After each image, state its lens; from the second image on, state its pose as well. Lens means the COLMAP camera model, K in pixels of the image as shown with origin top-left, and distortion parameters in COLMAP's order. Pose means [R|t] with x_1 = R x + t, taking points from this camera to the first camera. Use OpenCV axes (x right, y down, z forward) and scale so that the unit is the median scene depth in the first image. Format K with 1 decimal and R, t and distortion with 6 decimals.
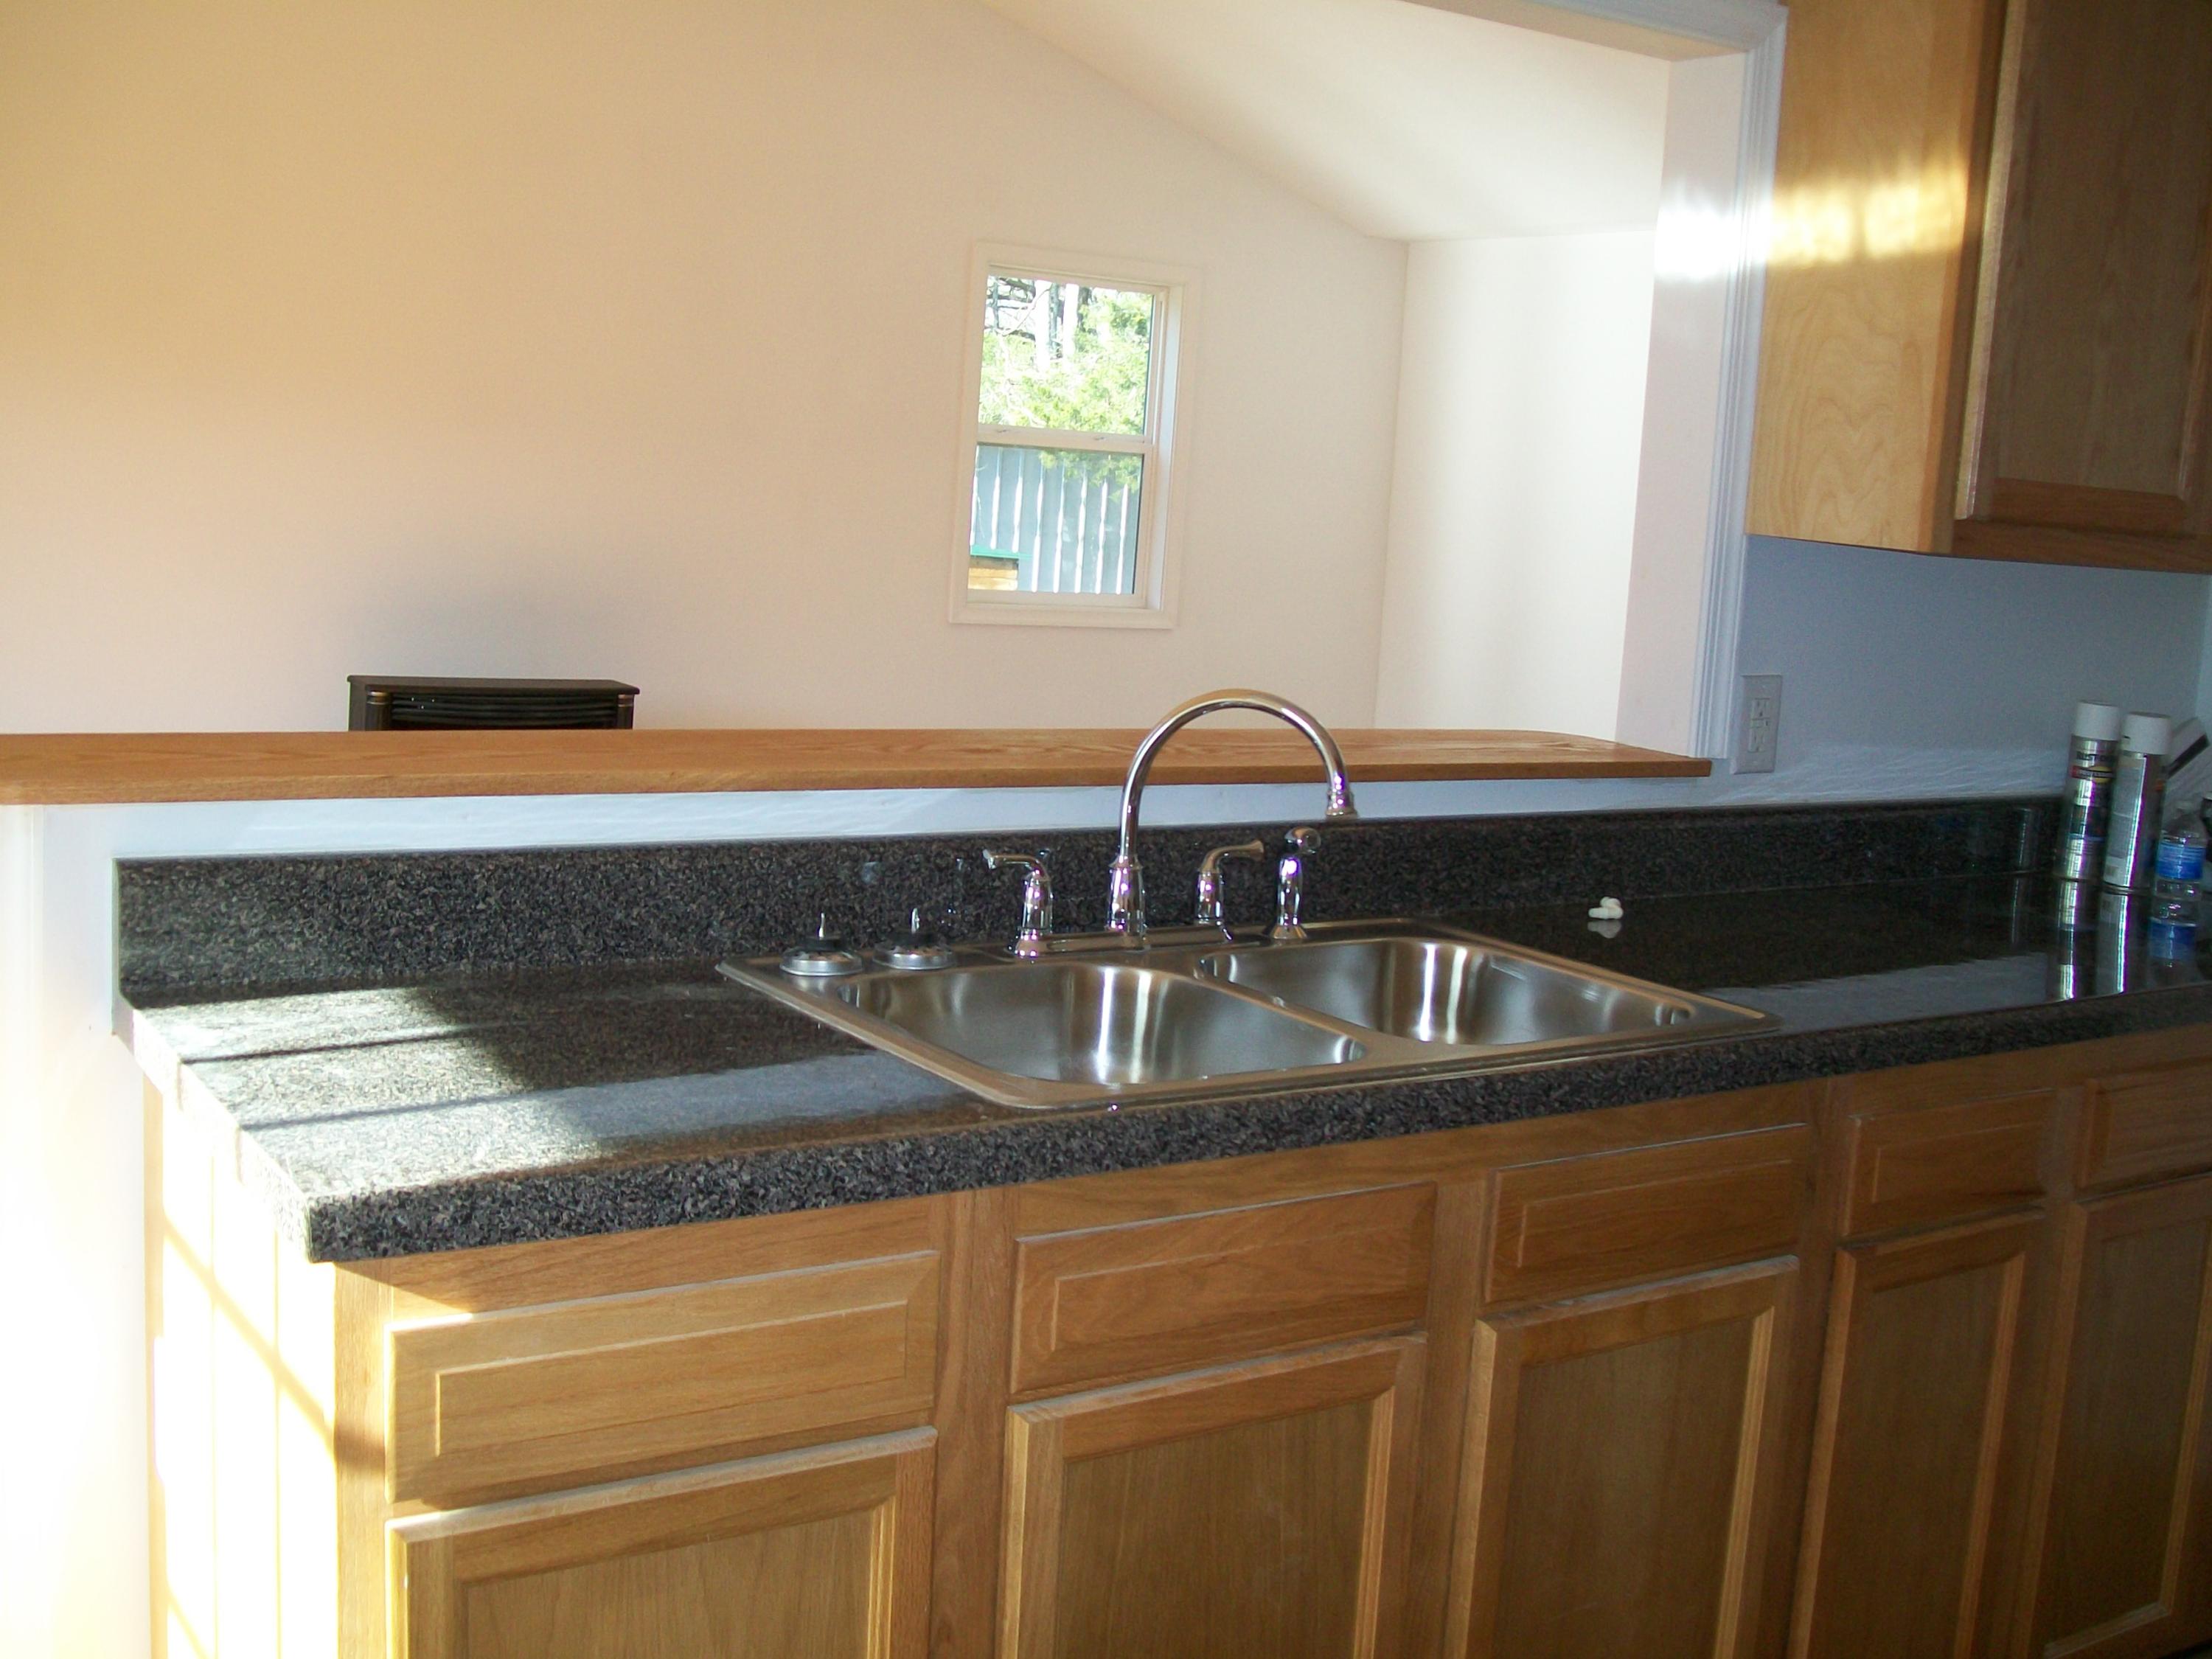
lens RADIAL K [[2396.6, 0, 1105.8], [0, 2396.6, 833.5], [0, 0, 1]] dist [-0.123056, 0.000000]
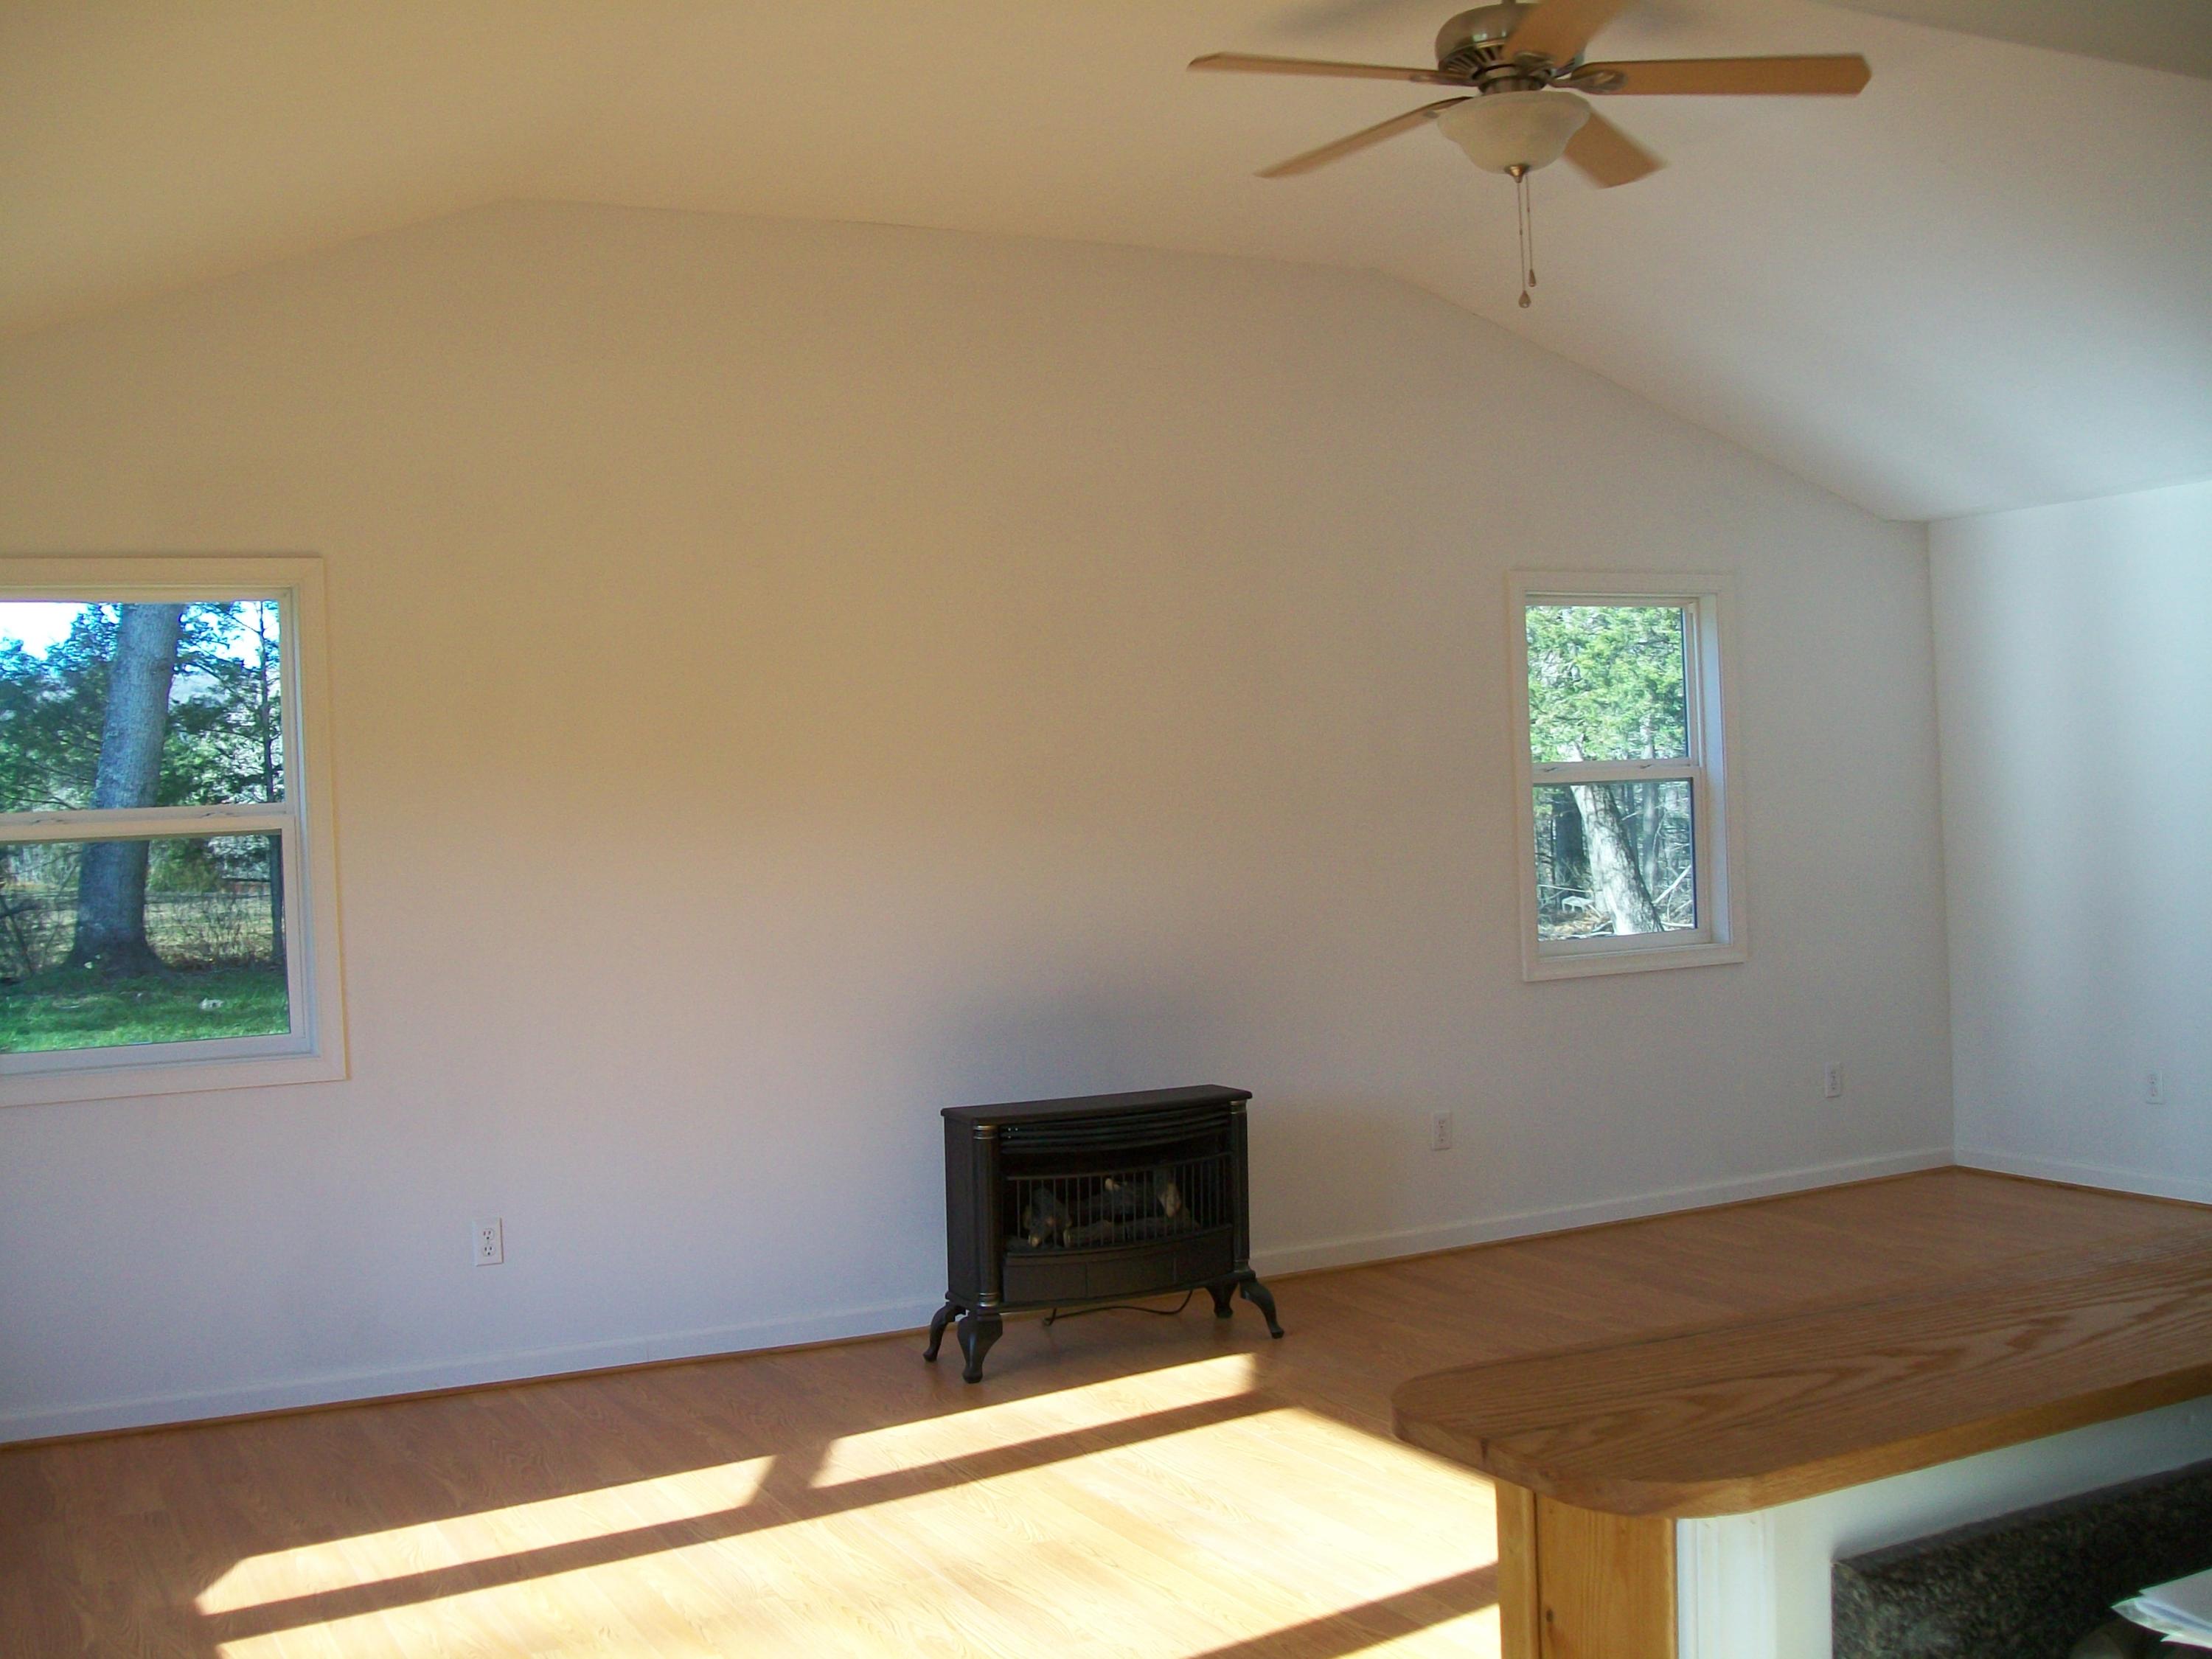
lens RADIAL K [[2396.6, 0, 1104.0], [0, 2396.6, 825.3], [0, 0, 1]] dist [-0.123056, 0.000000]
pose [[0.991182, -0.103939, -0.082187, -0.143638], [0.091565, 0.985598, -0.142169, -0.031713], [0.095780, 0.133390, 0.986424, 0.073957]]
